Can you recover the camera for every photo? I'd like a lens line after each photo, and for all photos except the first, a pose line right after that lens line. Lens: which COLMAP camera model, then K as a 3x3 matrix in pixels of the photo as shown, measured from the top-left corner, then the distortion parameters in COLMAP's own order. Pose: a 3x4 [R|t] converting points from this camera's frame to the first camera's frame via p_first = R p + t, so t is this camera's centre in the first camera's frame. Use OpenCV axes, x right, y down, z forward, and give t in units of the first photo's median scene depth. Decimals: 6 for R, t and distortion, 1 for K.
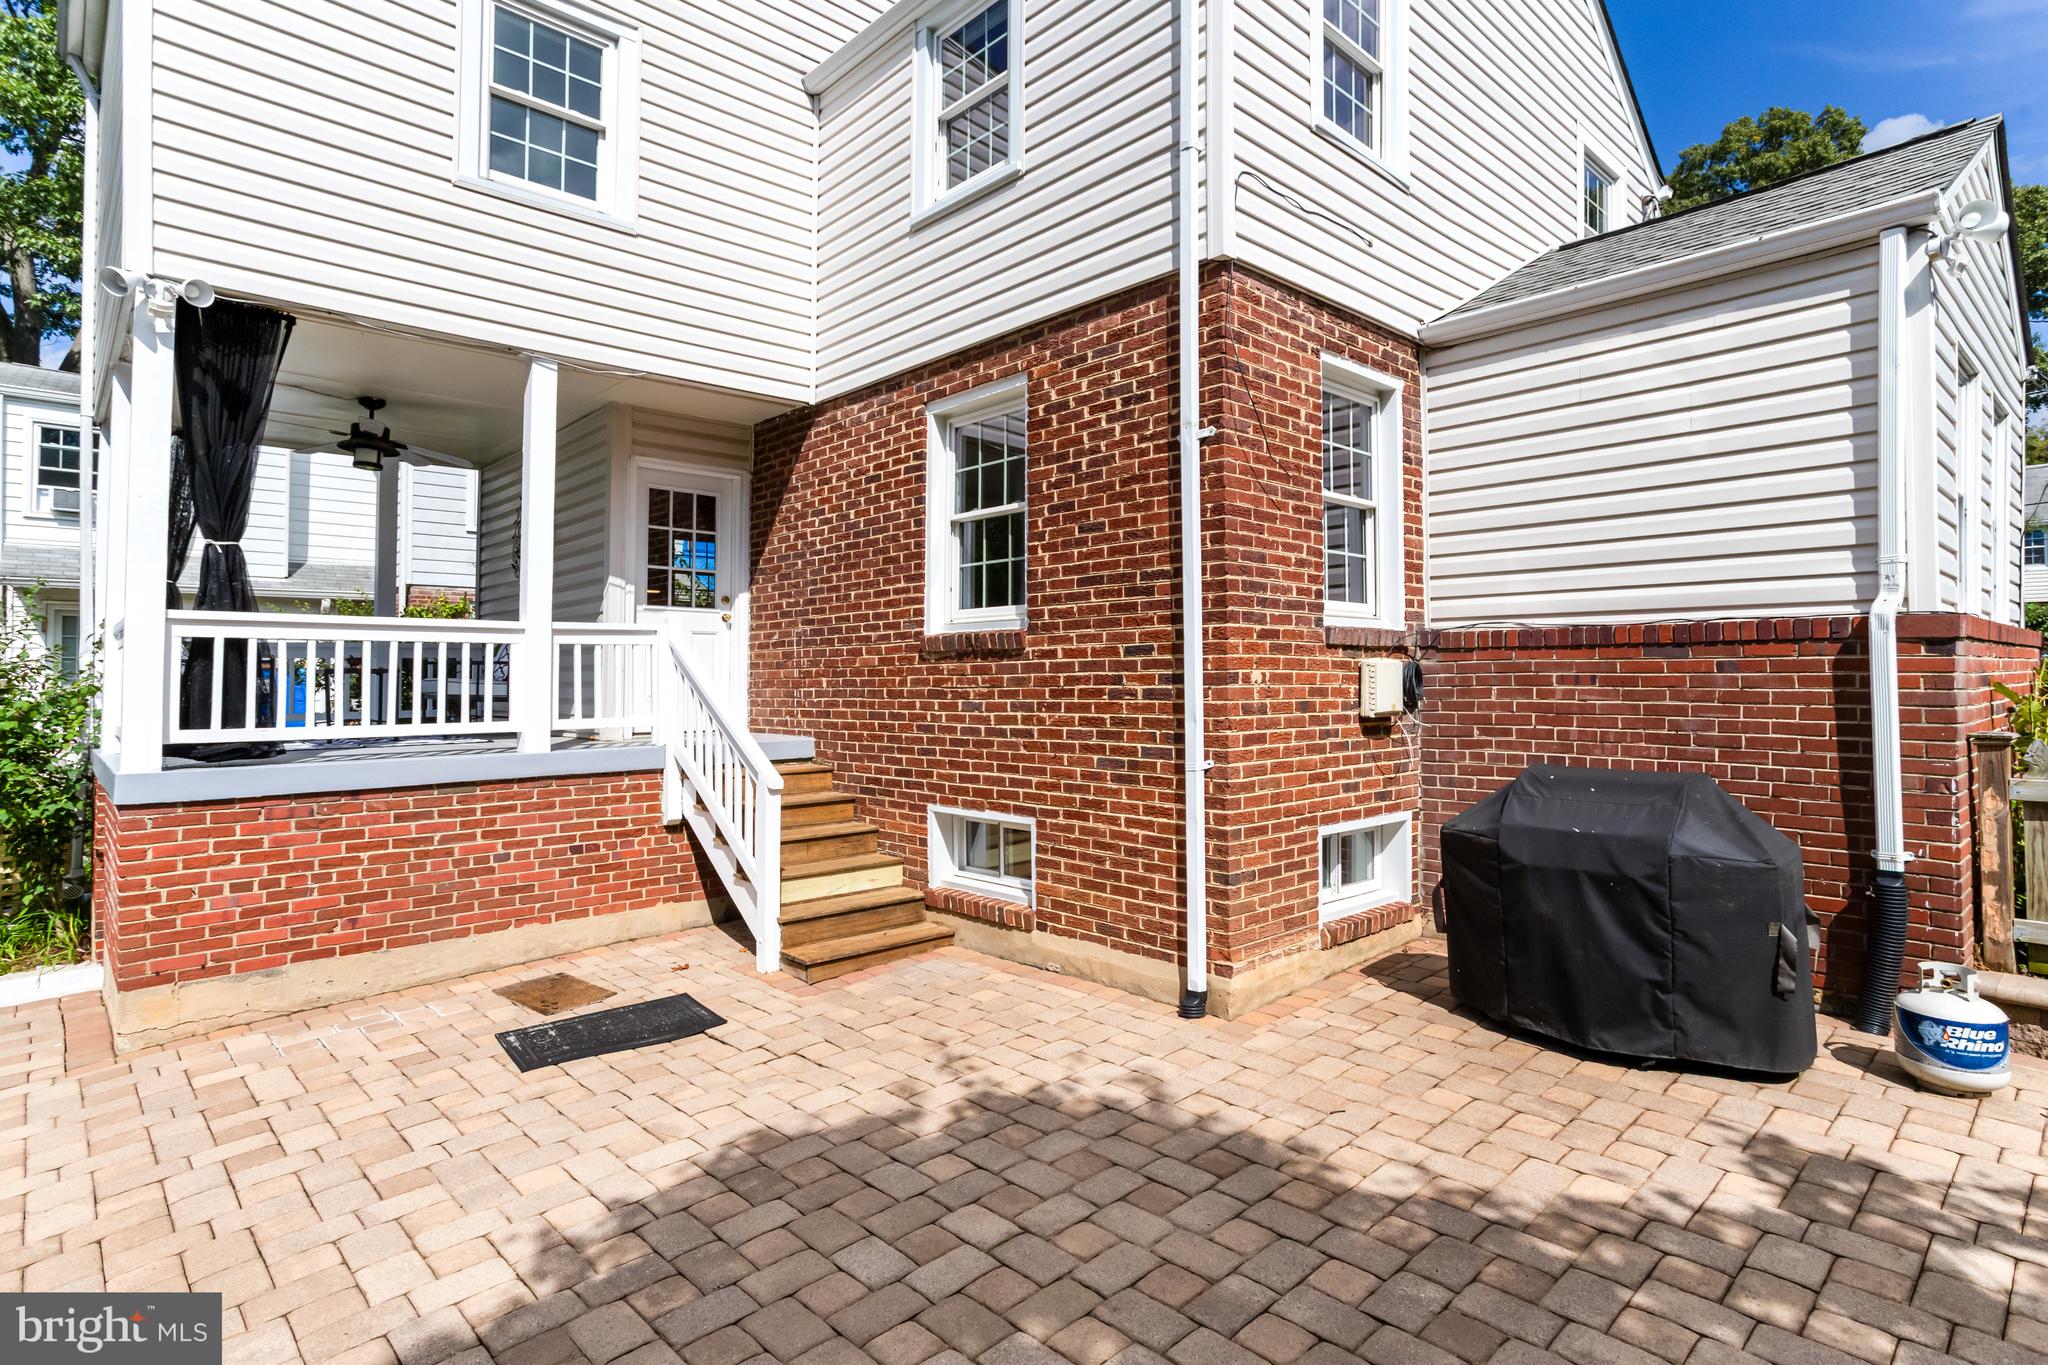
lens RADIAL K [[1042.3, 0, 1037.3], [0, 1042.3, 684.7], [0, 0, 1]] dist [-0.031015, 0.033516]
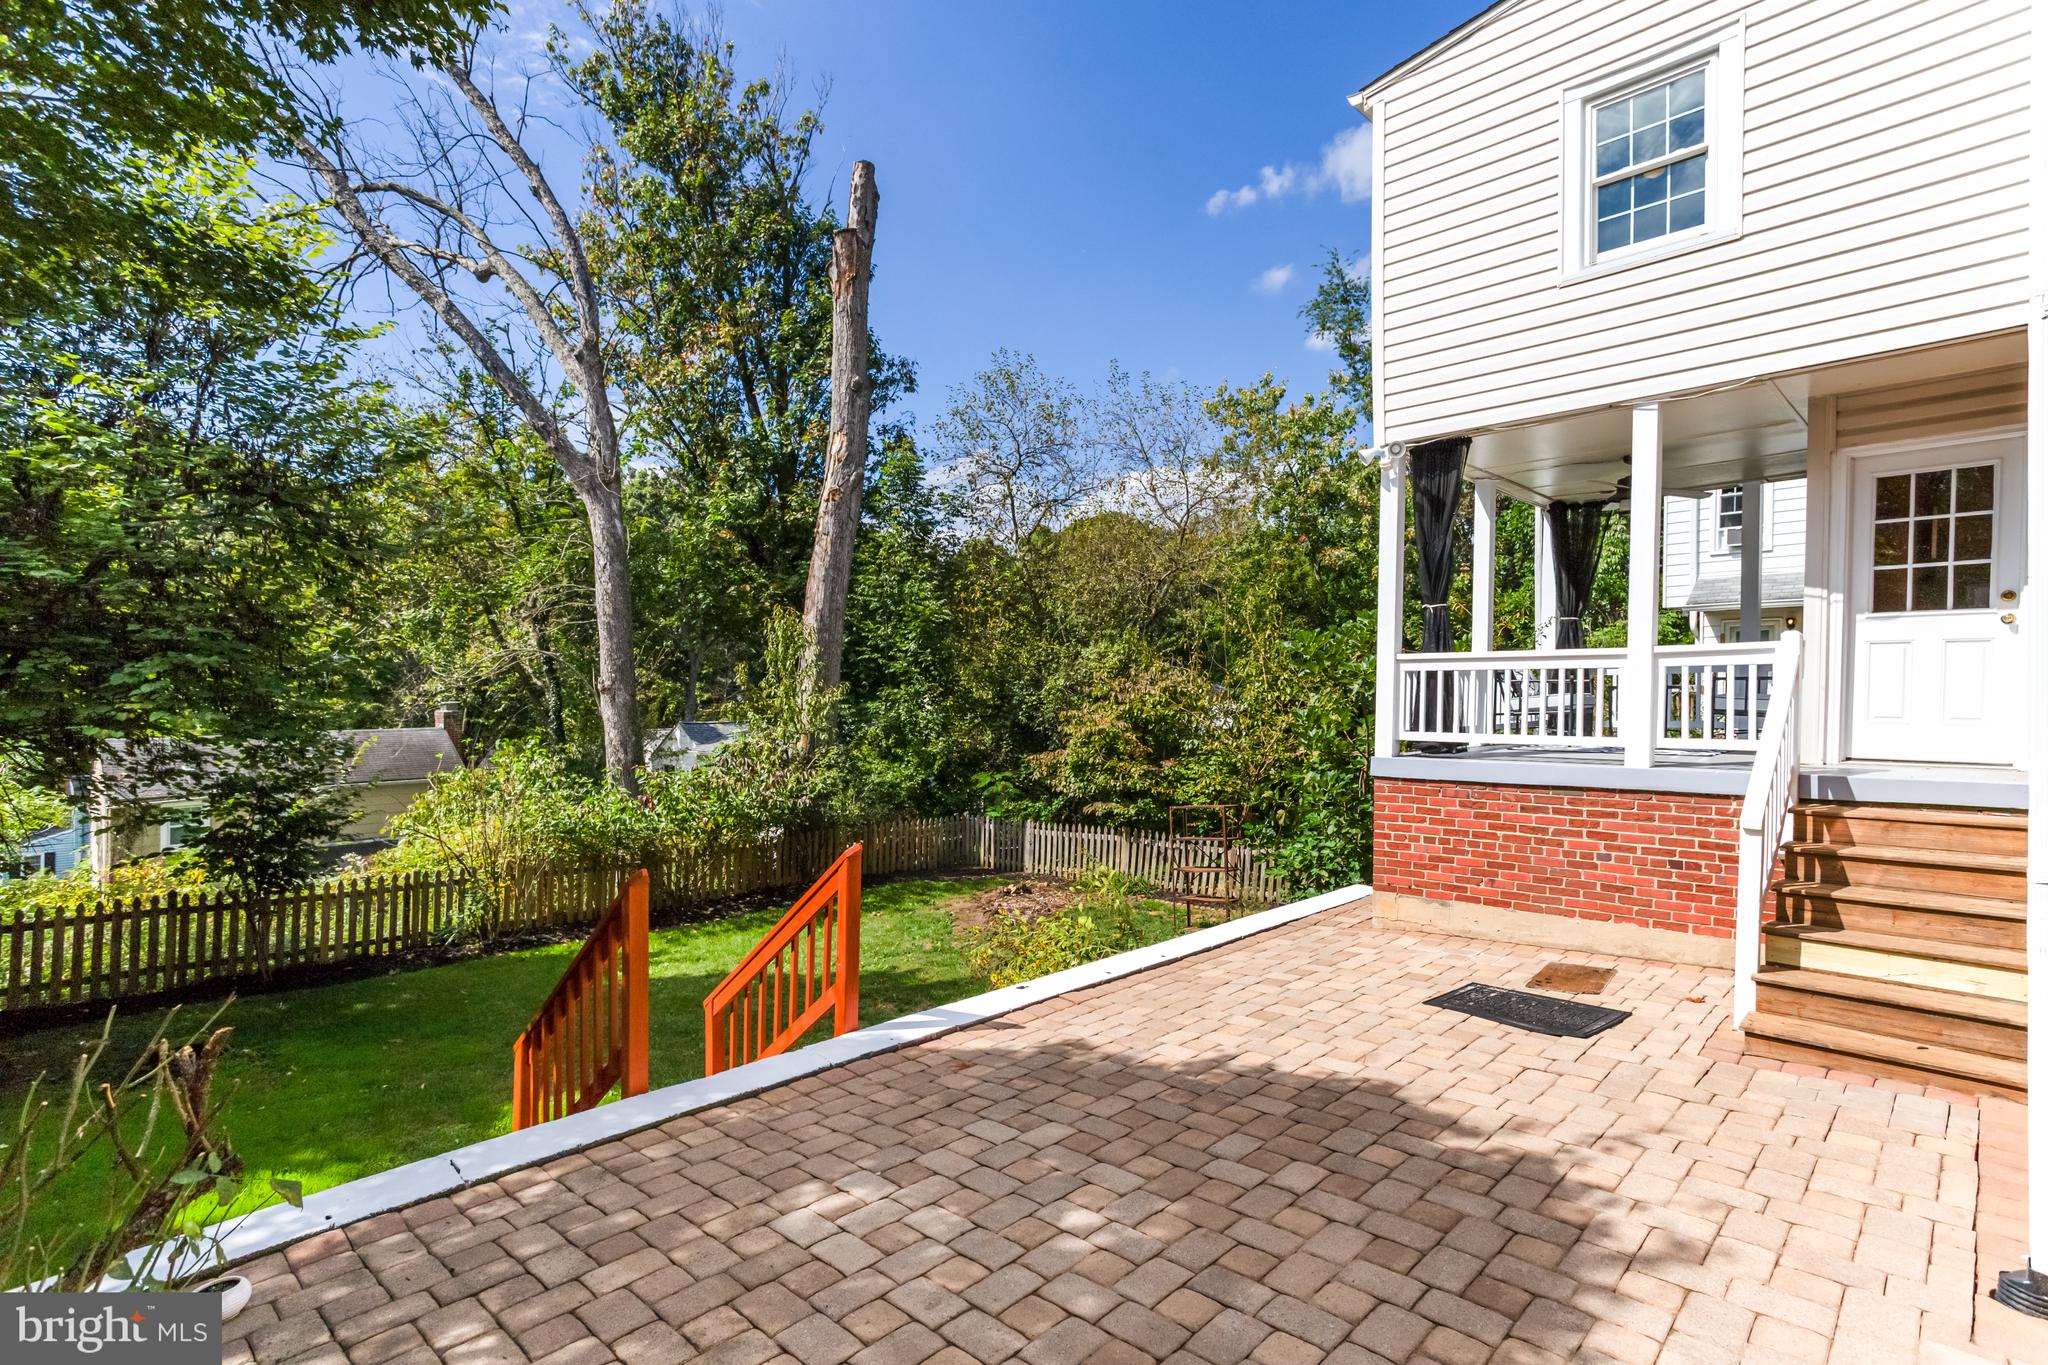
lens RADIAL K [[1042.3, 0, 1037.3], [0, 1042.3, 684.7], [0, 0, 1]] dist [-0.031015, 0.033516]
pose [[0.028102, 0.006147, -0.999586, 0.688181], [0.007583, 0.999951, 0.006362, -0.039346], [0.999576, -0.007758, 0.028054, 0.398680]]
